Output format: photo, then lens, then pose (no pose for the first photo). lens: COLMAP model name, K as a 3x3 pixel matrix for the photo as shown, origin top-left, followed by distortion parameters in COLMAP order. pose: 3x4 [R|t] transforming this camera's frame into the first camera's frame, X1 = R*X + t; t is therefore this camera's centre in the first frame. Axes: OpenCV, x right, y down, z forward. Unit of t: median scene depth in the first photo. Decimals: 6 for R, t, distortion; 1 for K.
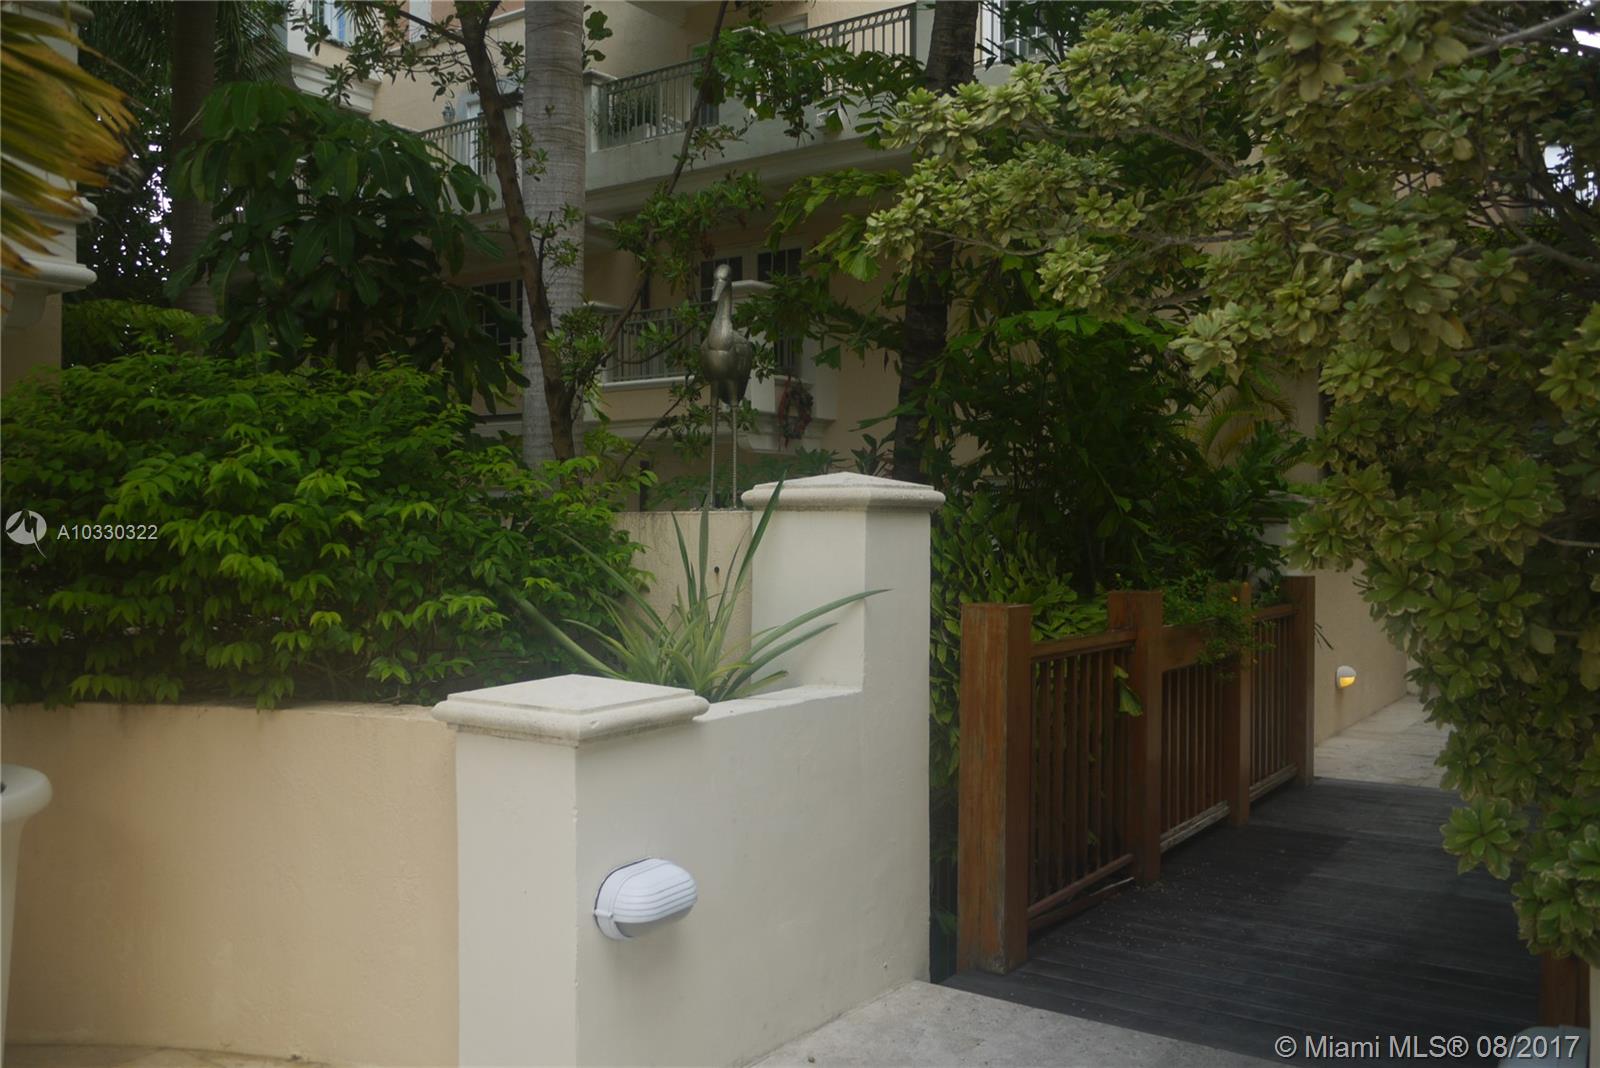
lens RADIAL K [[1298.9, 0, 796.5], [0, 1298.9, 538.5], [0, 0, 1]] dist [-0.038610, 0.003841]
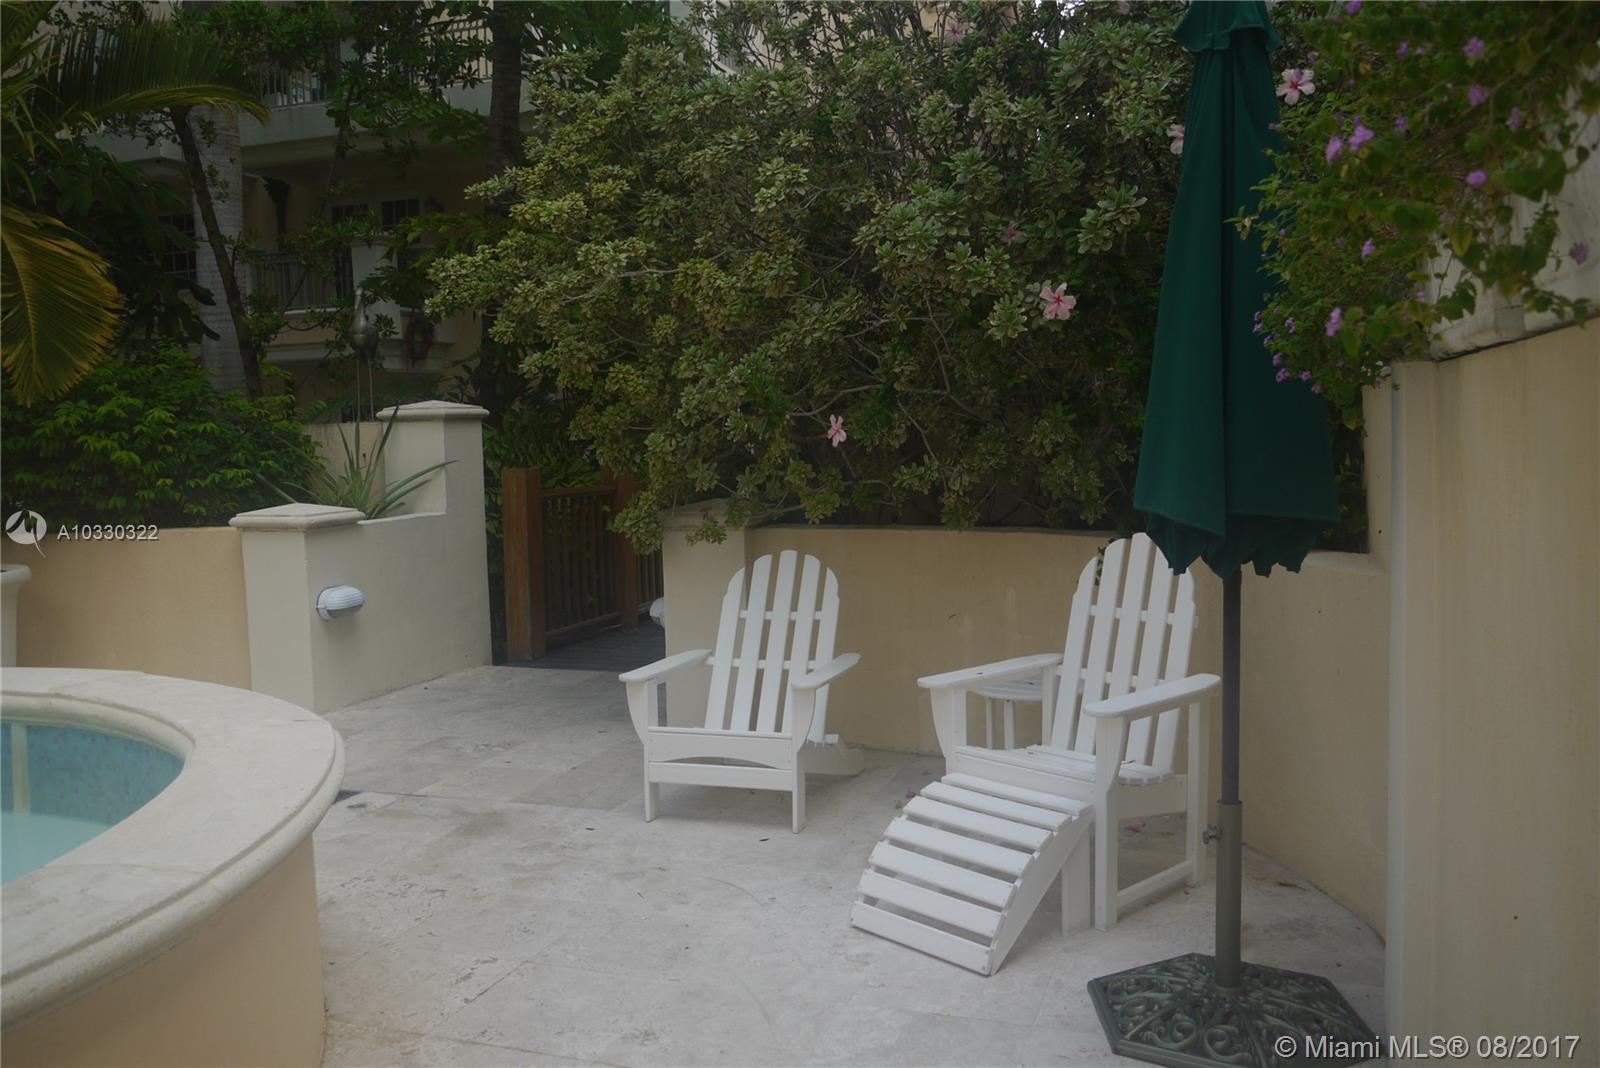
lens RADIAL K [[1298.9, 0, 796.5], [0, 1298.9, 538.5], [0, 0, 1]] dist [-0.038610, 0.003841]
pose [[0.963798, -0.047979, 0.262280, 0.046220], [0.027779, 0.996392, 0.080191, 0.013439], [-0.265181, -0.070002, 0.961654, -1.017244]]
